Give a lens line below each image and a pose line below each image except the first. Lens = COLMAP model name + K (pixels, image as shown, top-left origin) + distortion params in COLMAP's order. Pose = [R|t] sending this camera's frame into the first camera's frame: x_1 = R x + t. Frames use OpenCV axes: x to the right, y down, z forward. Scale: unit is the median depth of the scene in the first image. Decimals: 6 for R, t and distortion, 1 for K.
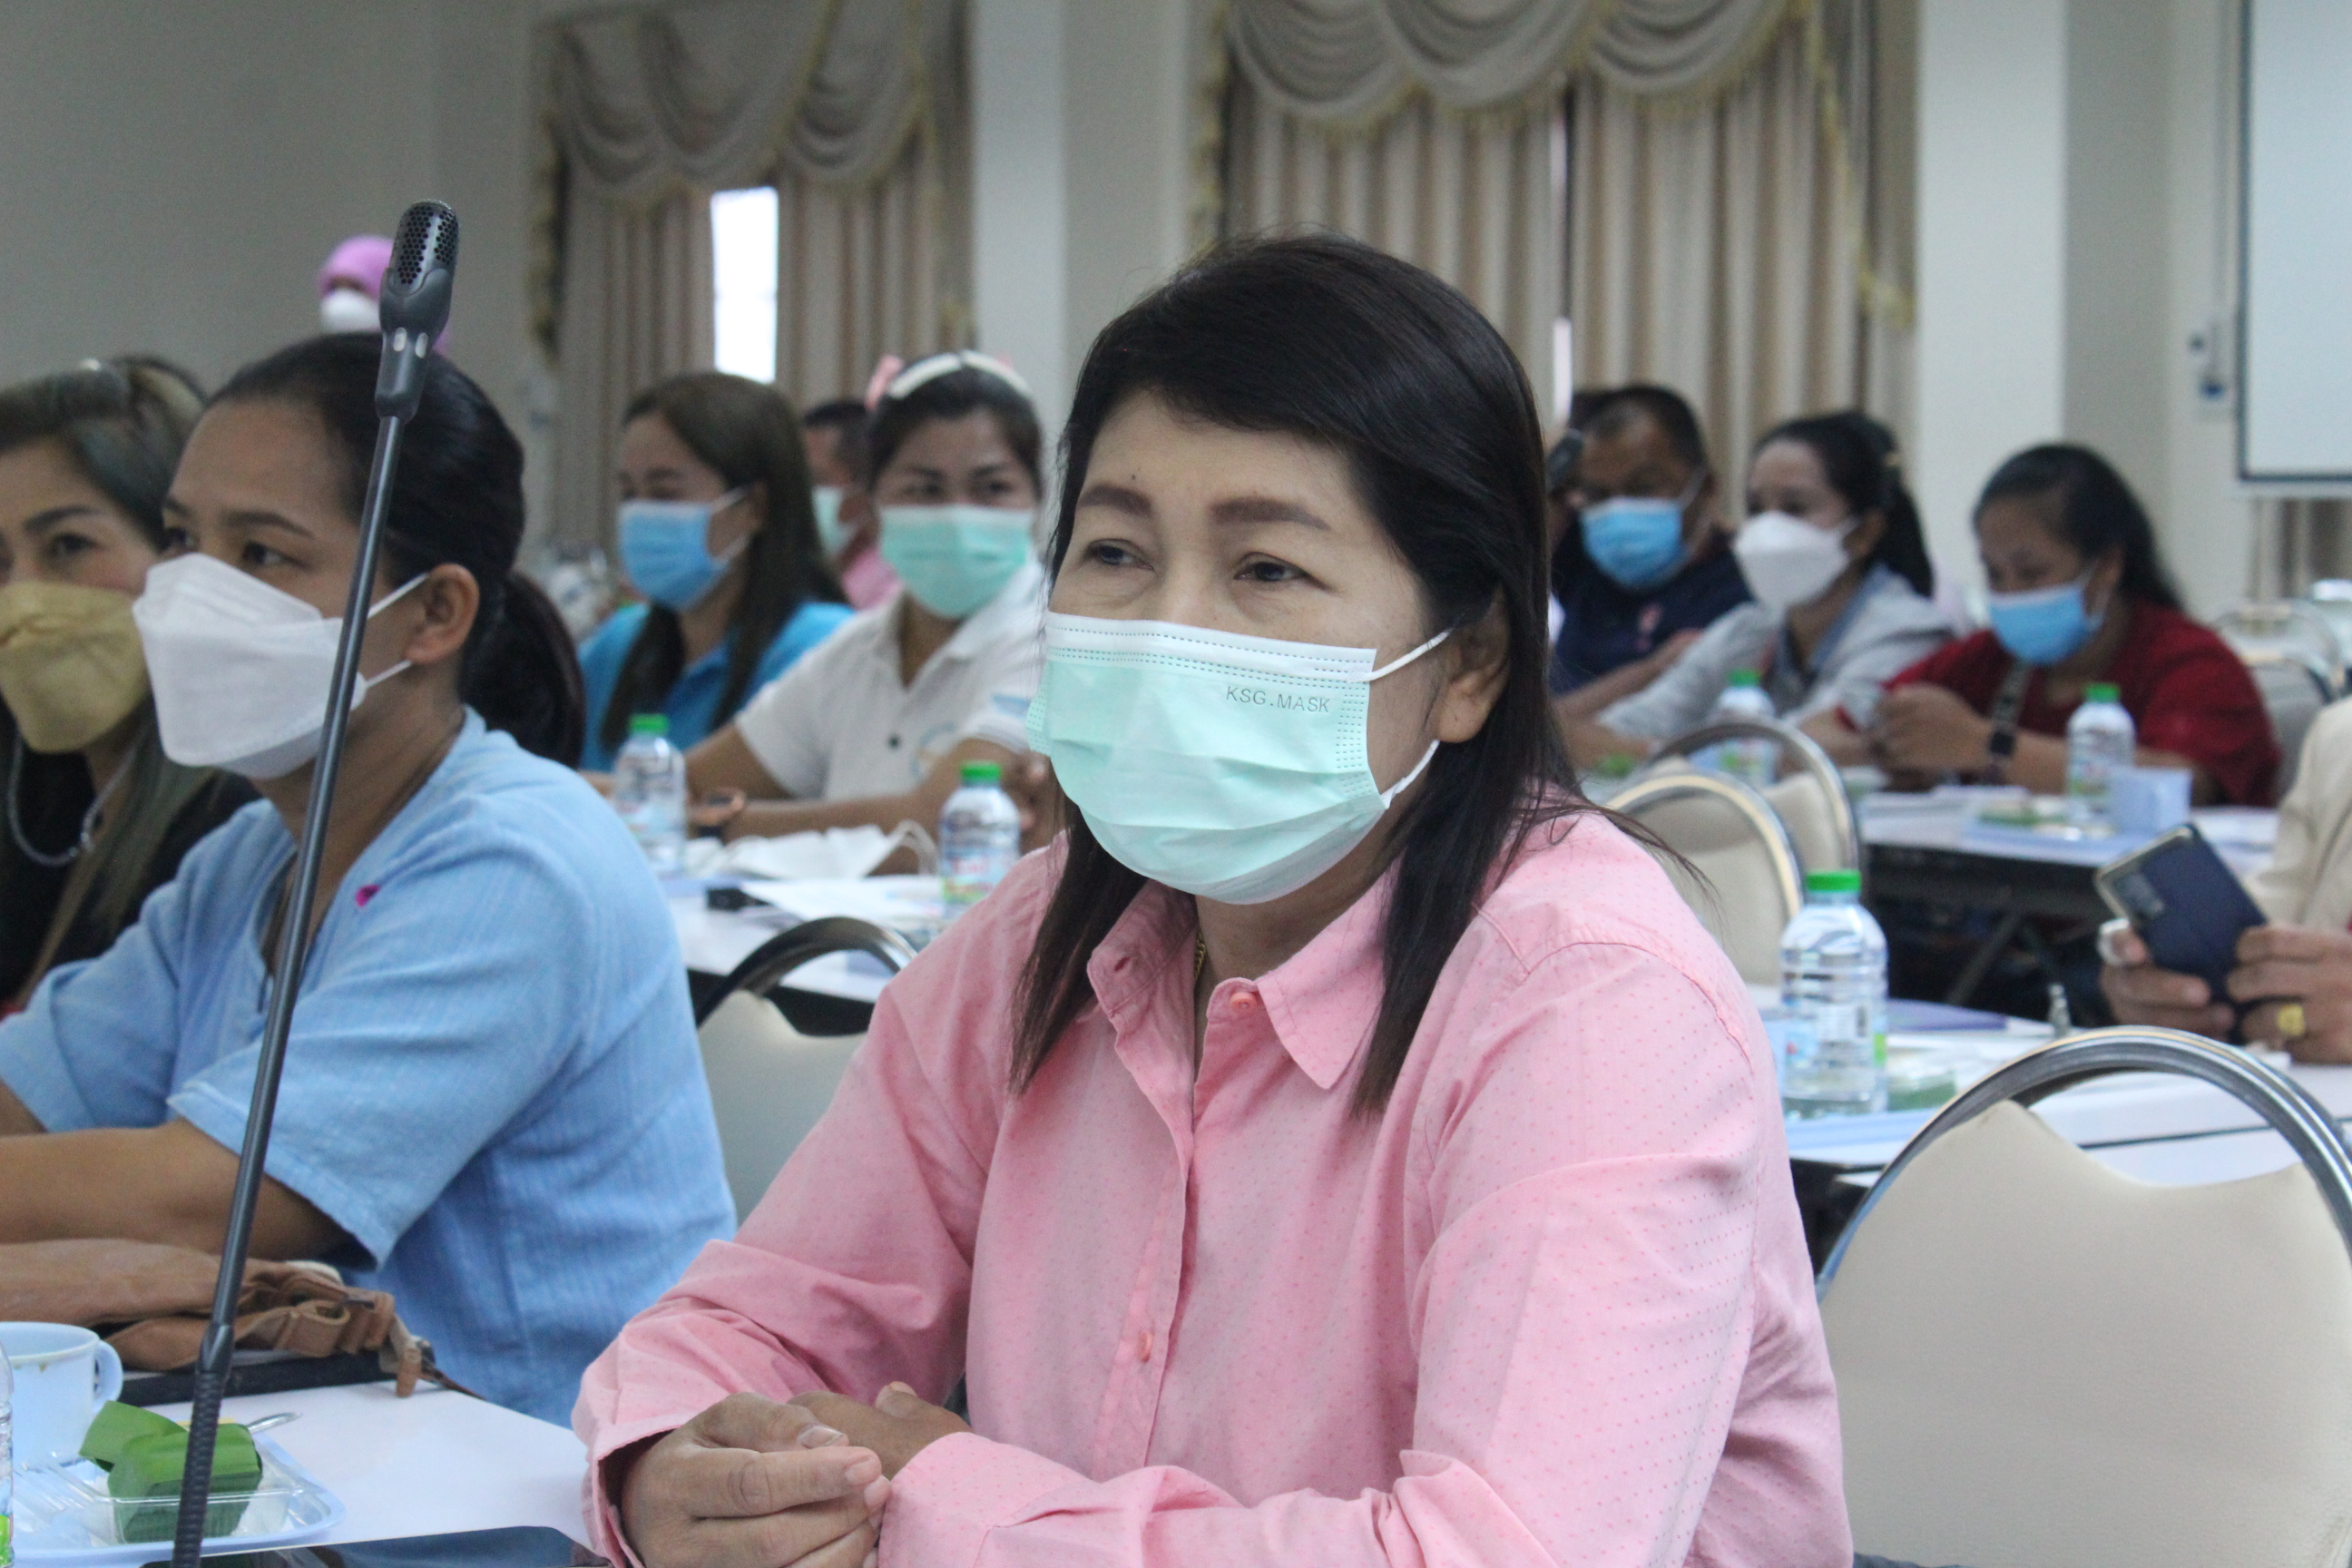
lens RADIAL K [[5395.4, 0, 1181.2], [0, 5395.4, 777.8], [0, 0, 1]] dist [0.015299, 0.000000]
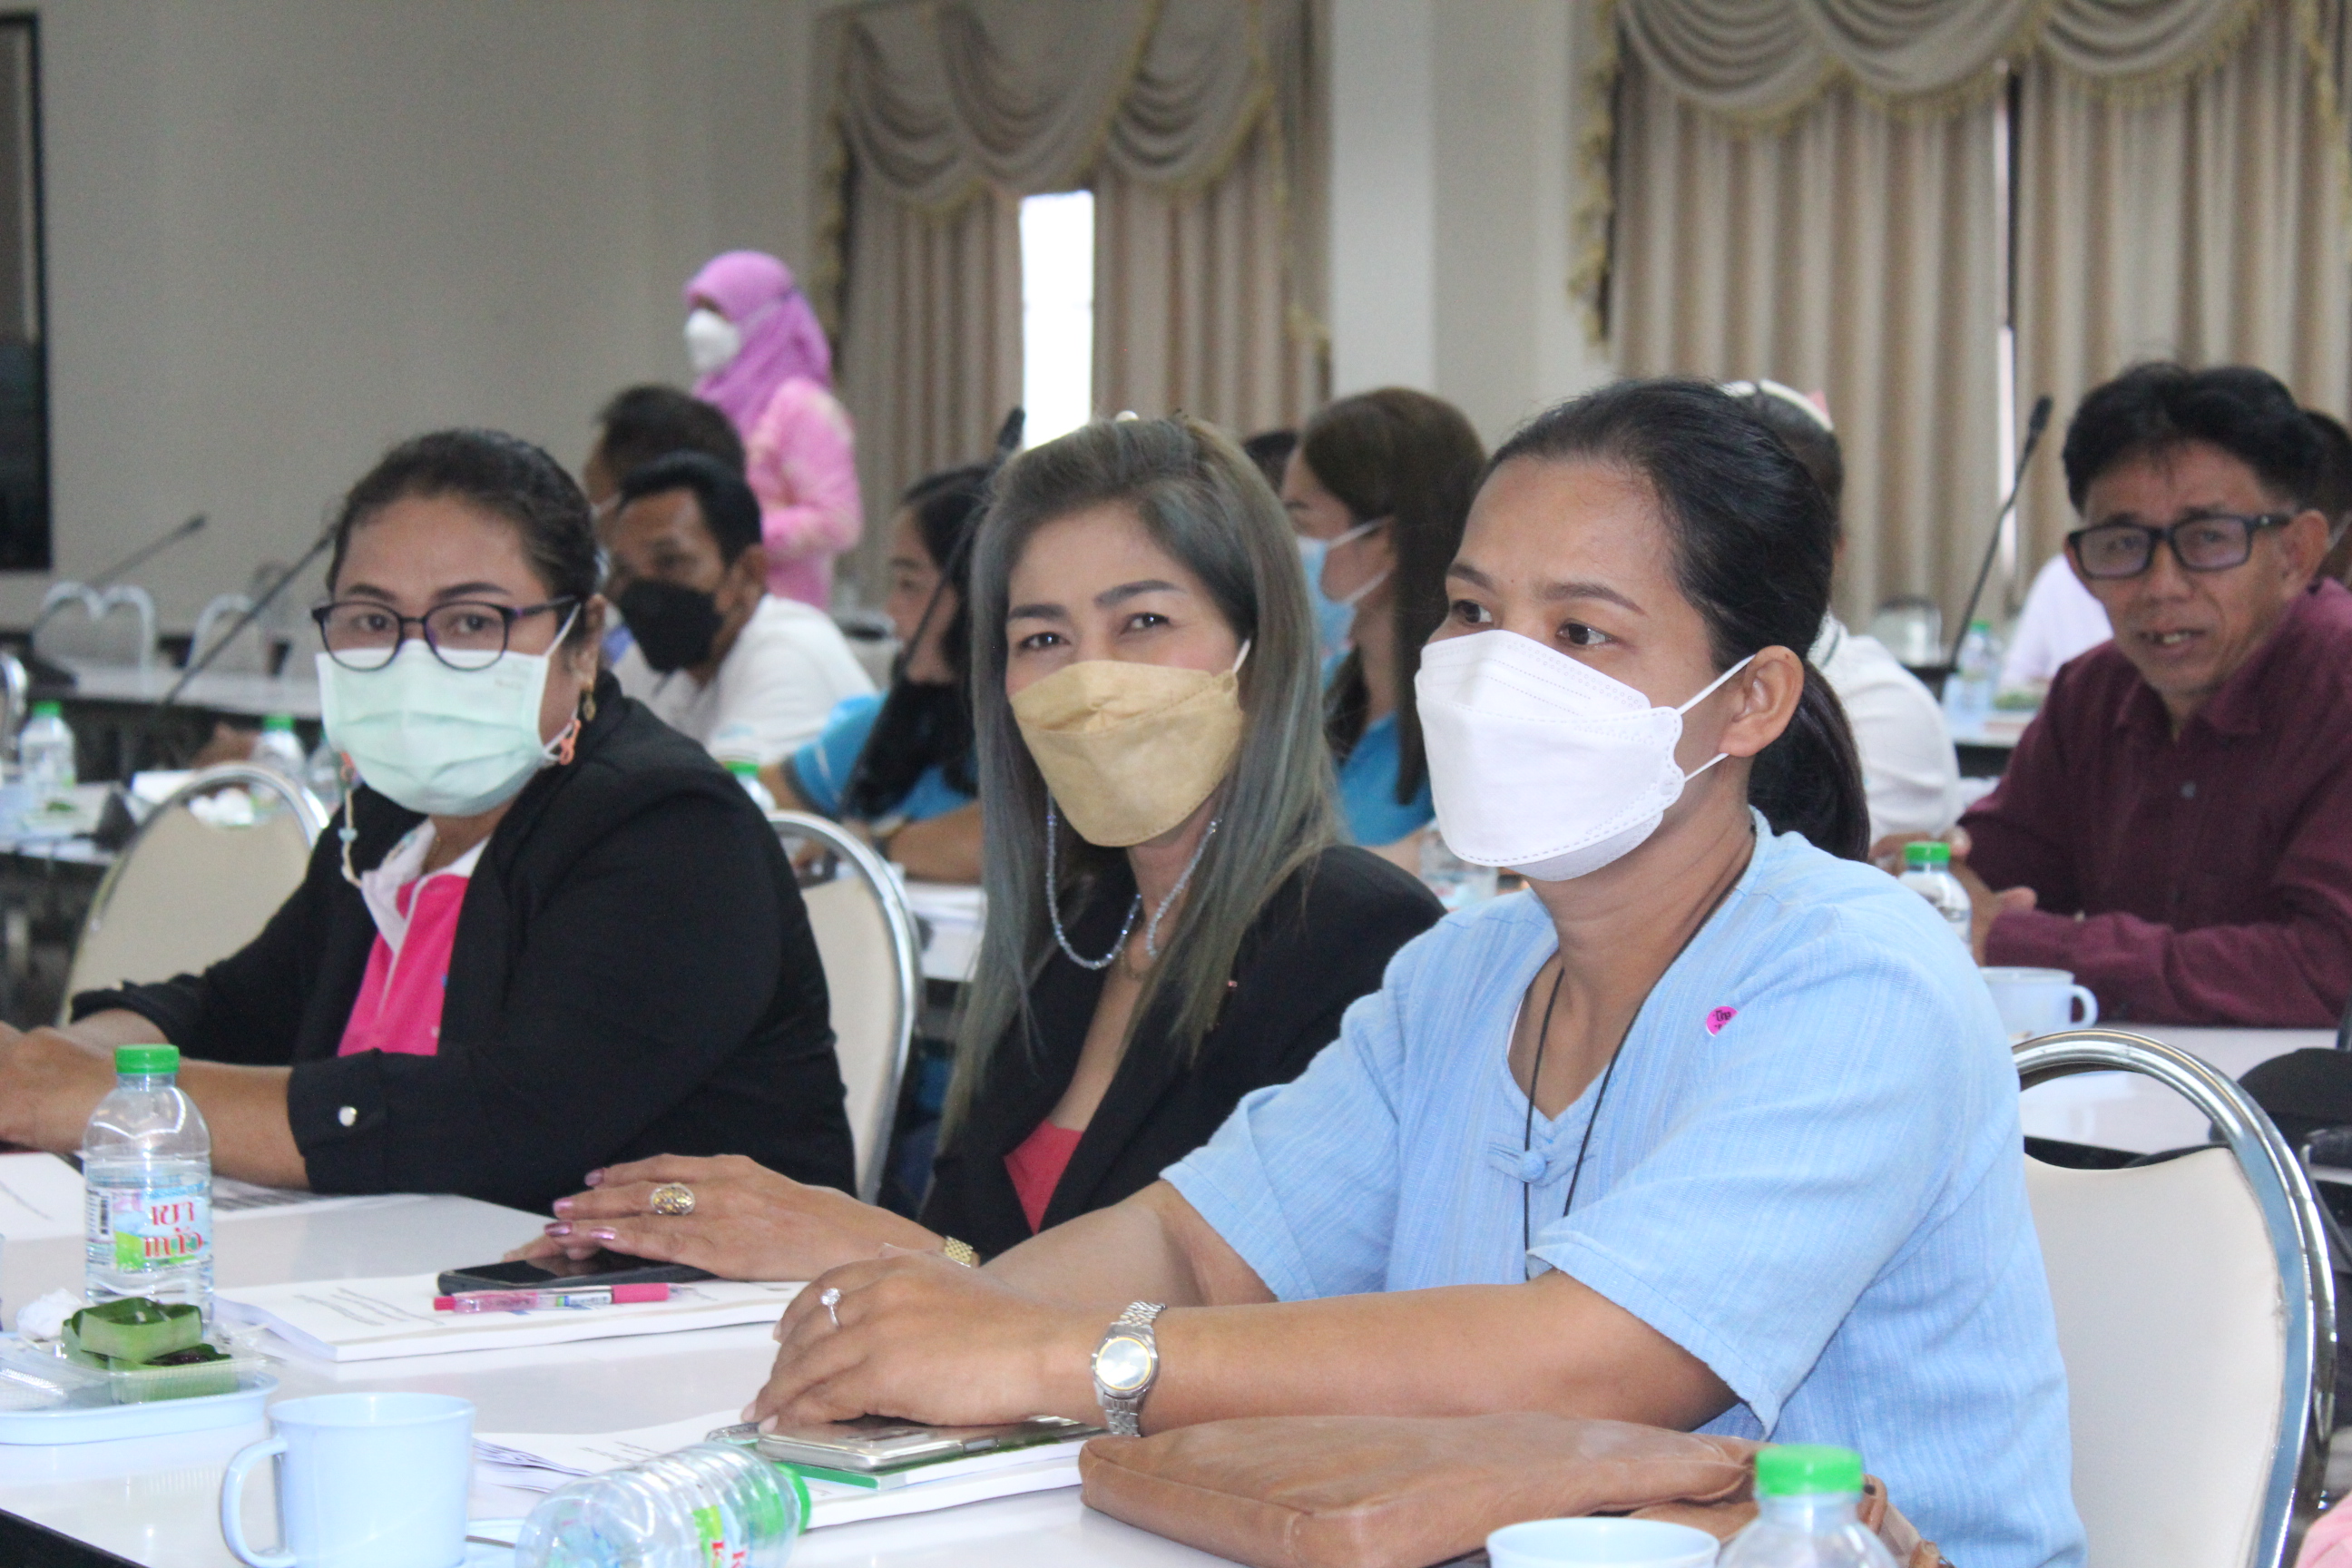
lens RADIAL K [[5950.0, 0, 1171.6], [0, 5950.0, 789.0], [0, 0, 1]] dist [-0.016439, 0.000000]
pose [[0.998556, -0.003851, -0.053575, -0.167527], [0.003425, 0.999962, -0.008032, -0.007370], [0.053604, 0.007837, 0.998532, 0.016779]]
